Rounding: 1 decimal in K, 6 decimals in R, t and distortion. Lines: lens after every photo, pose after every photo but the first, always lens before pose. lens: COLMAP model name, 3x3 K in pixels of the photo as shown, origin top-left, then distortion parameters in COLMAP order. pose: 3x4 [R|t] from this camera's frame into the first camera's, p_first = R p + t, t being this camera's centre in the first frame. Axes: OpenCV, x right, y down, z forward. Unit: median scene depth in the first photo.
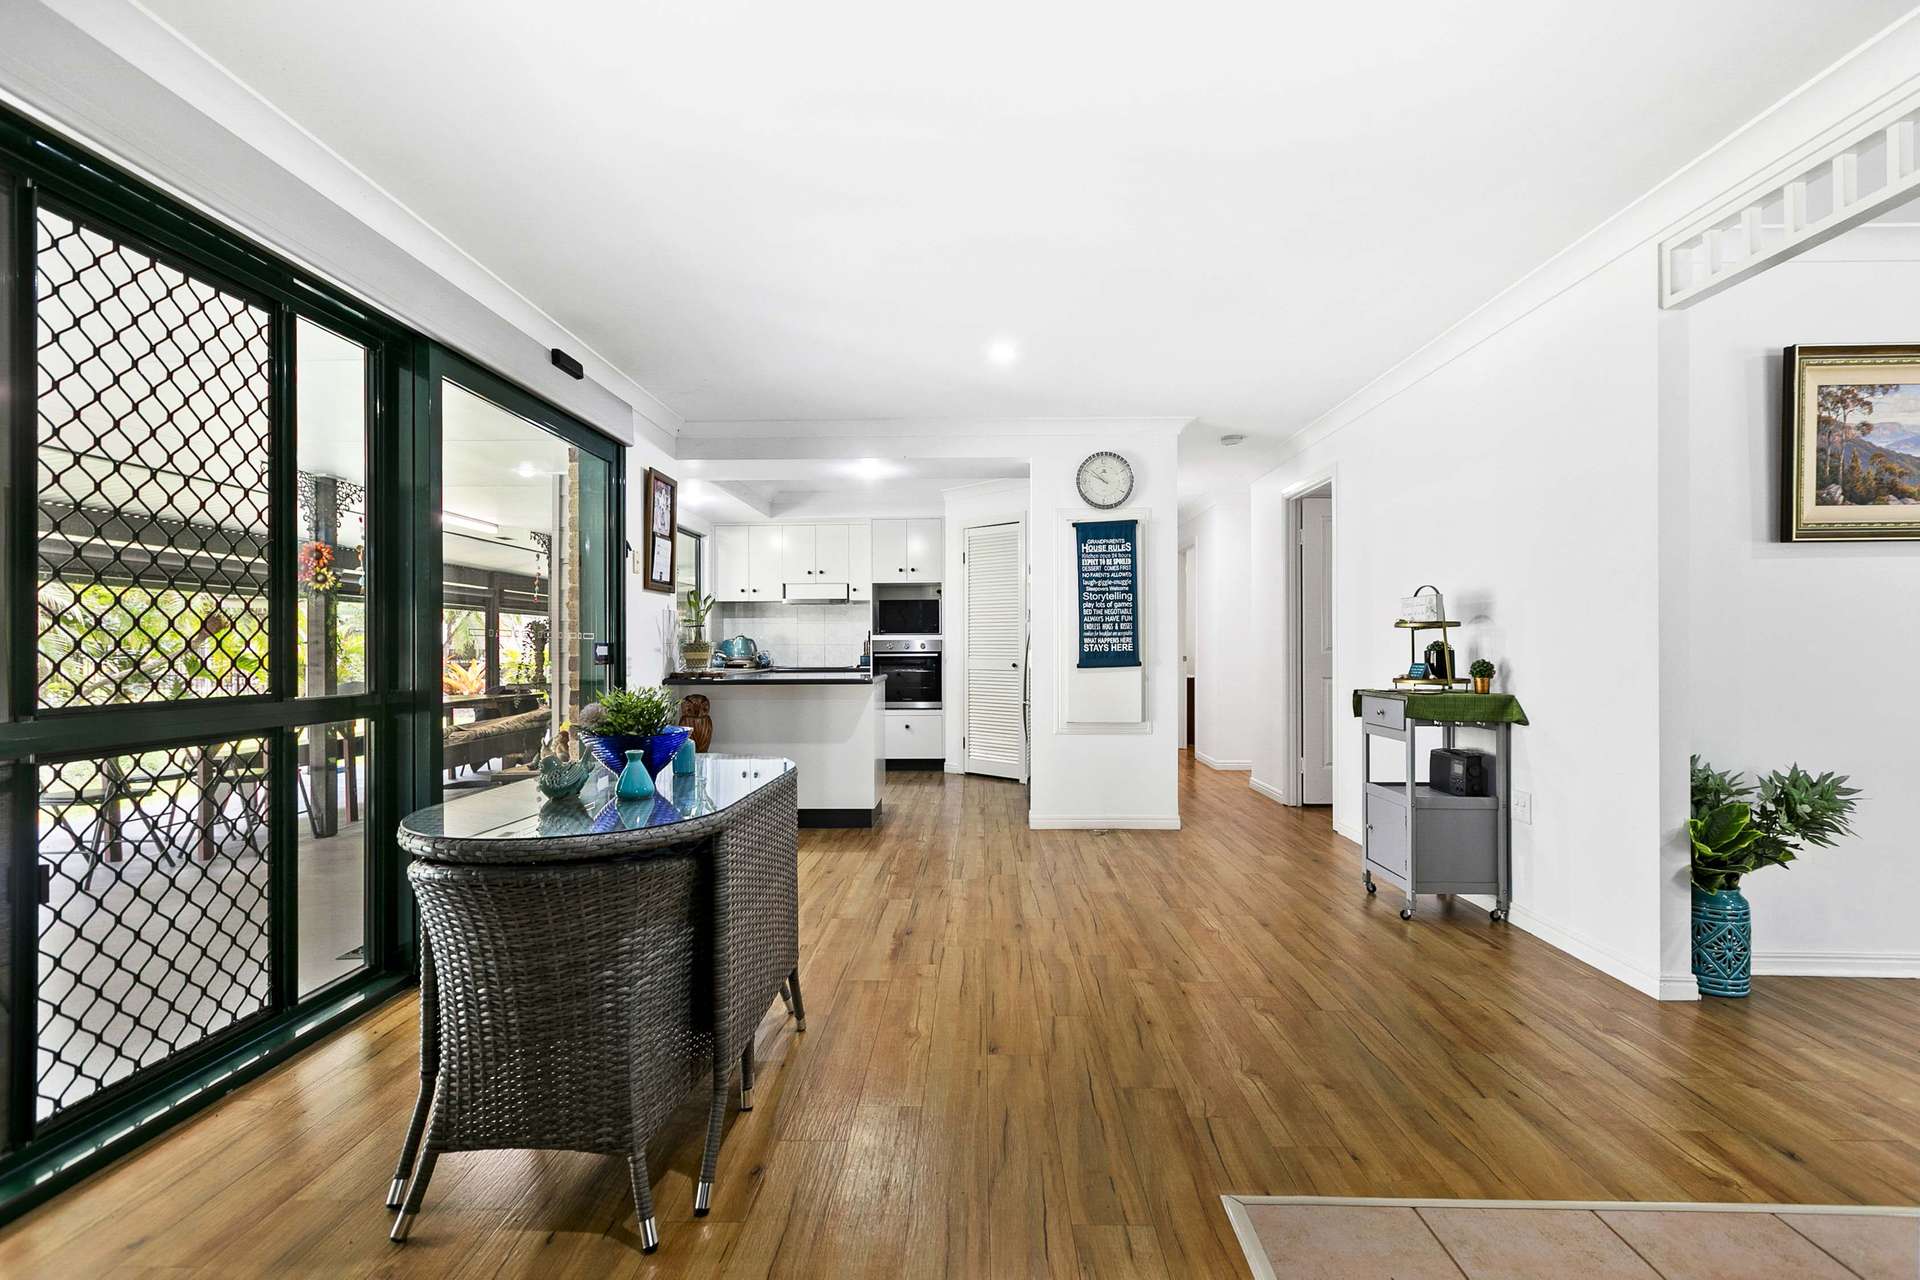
lens RADIAL K [[842.7, 0, 952.6], [0, 842.7, 627.1], [0, 0, 1]] dist [0.000830, 0.000006]
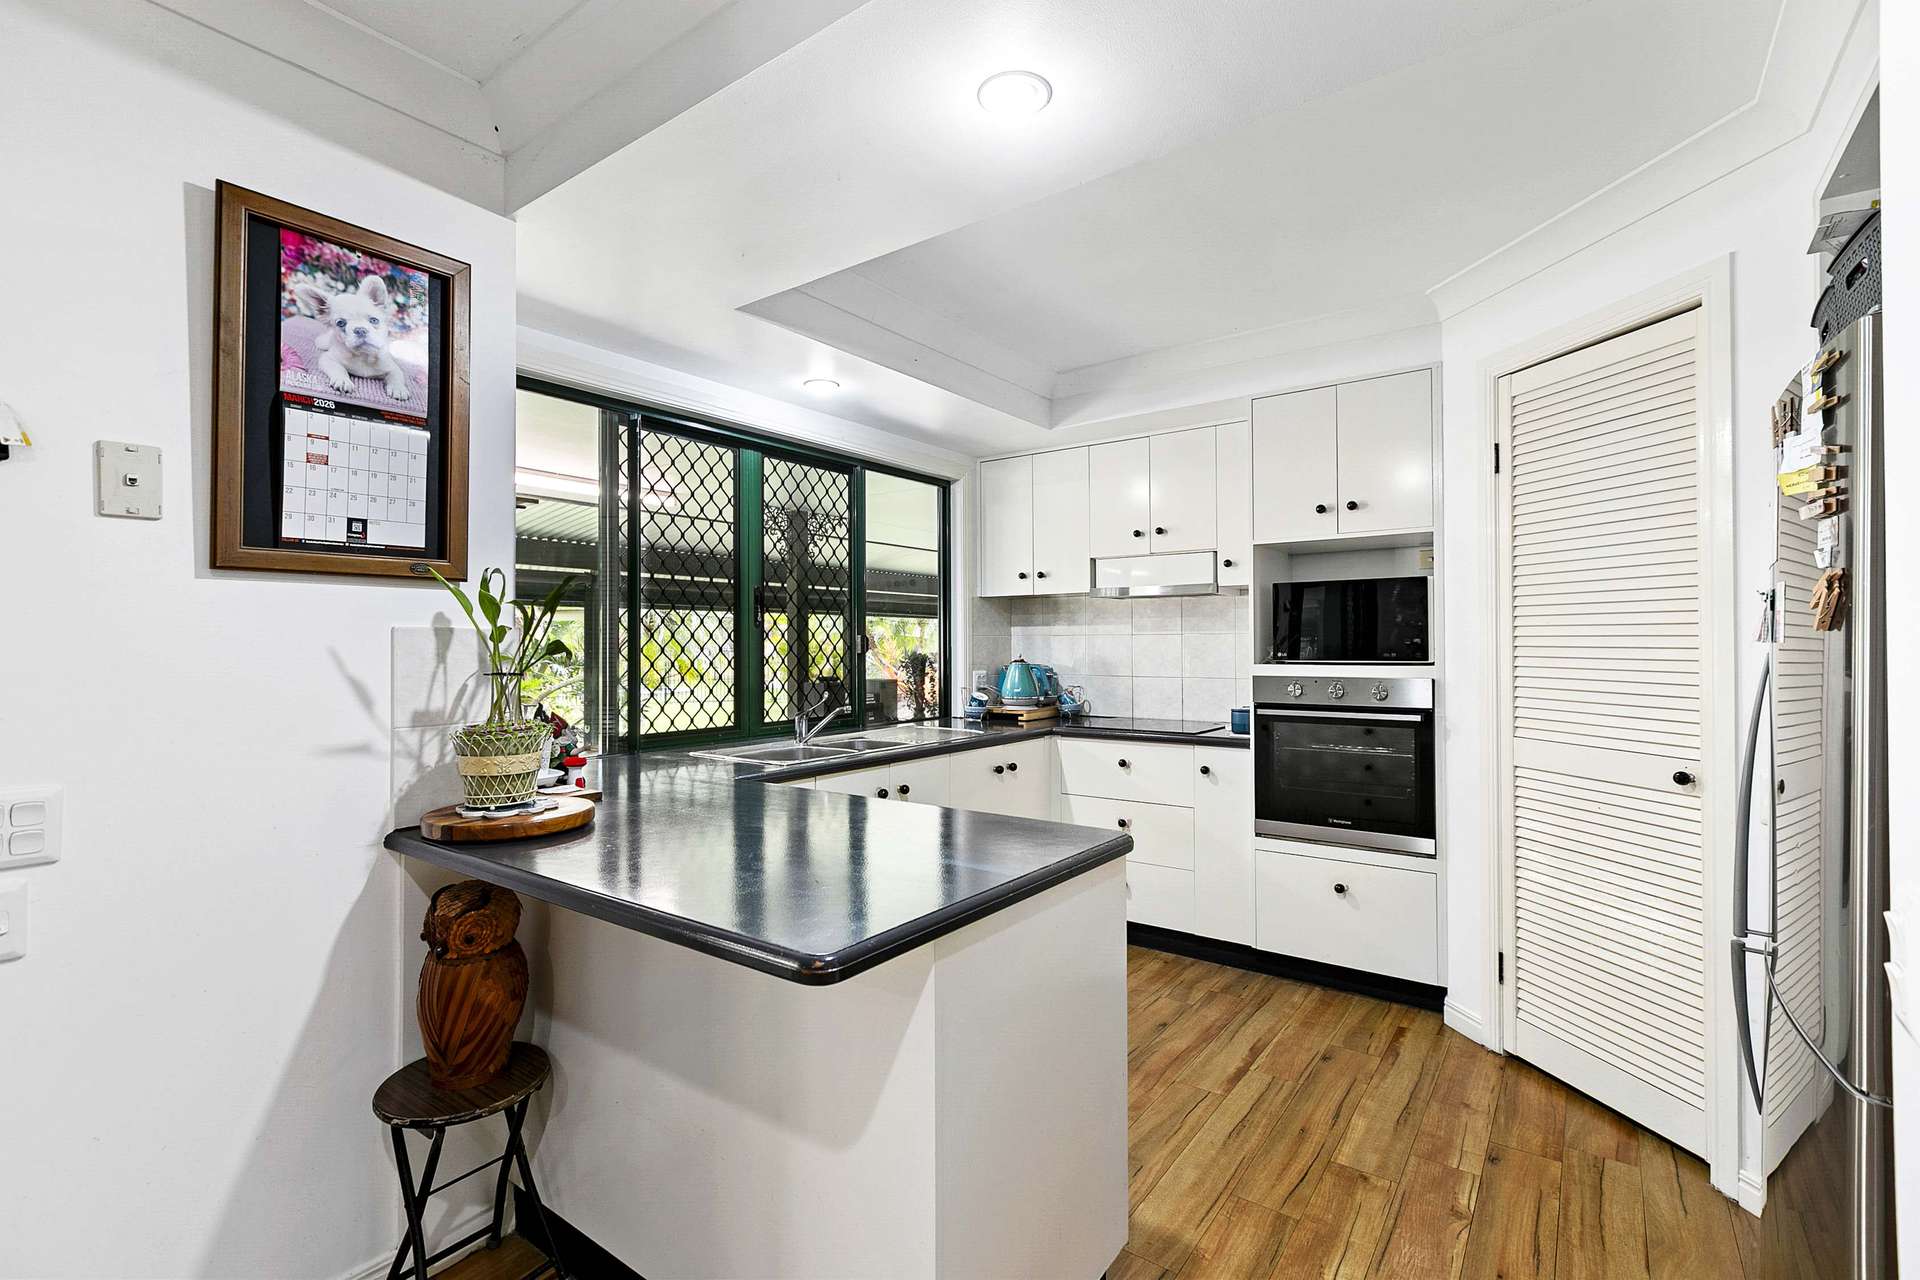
lens RADIAL K [[842.7, 0, 952.6], [0, 842.7, 627.1], [0, 0, 1]] dist [0.000830, 0.000006]
pose [[0.829280, -0.005130, -0.558810, 0.019961], [-0.006853, 0.999789, -0.019349, 0.000773], [0.558791, 0.019875, 0.829070, 0.539781]]
